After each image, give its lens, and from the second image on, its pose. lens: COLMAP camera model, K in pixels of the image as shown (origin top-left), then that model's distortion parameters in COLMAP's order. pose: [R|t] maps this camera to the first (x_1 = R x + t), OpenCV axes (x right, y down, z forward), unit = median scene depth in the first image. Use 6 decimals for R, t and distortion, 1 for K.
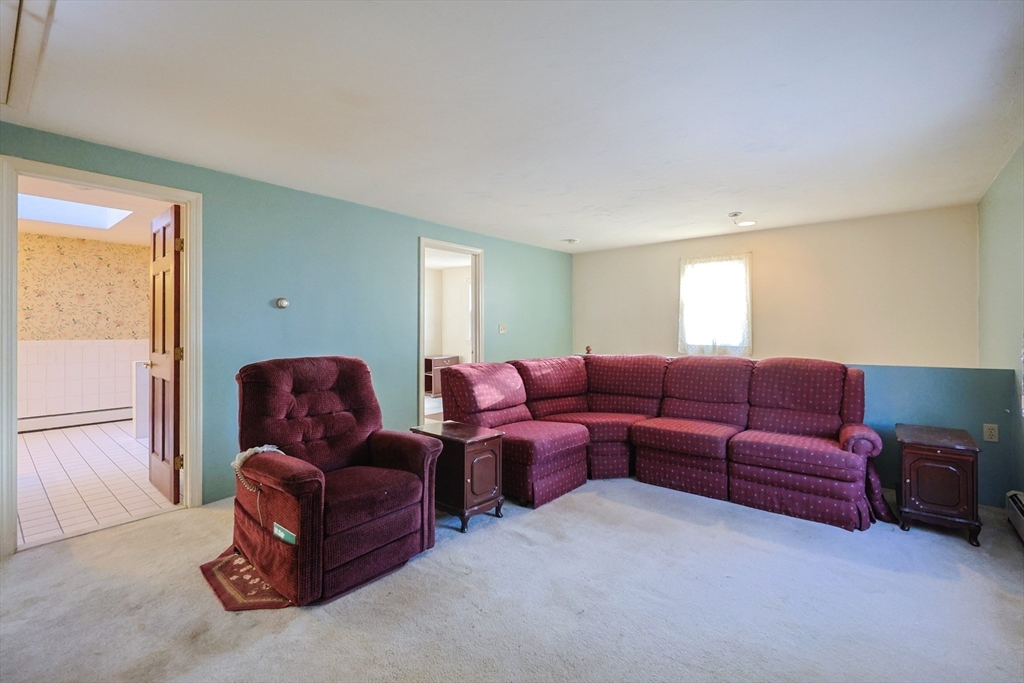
lens RADIAL K [[439.9, 0, 521.4], [0, 439.9, 337.6], [0, 0, 1]] dist [-0.002096, -0.001354]
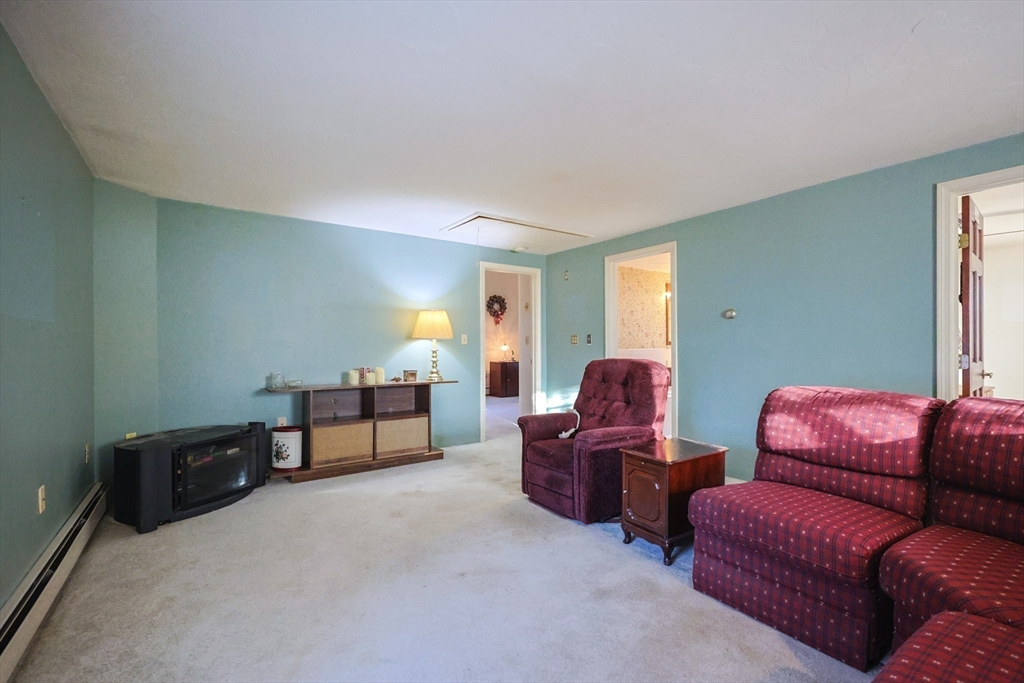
lens RADIAL K [[439.9, 0, 520.8], [0, 439.9, 340.8], [0, 0, 1]] dist [-0.002096, -0.001354]
pose [[-0.258326, -0.005454, -0.966042, 0.667574], [-0.012017, 0.999925, -0.002432, -0.001221], [0.965983, 0.010981, -0.258372, 0.782787]]
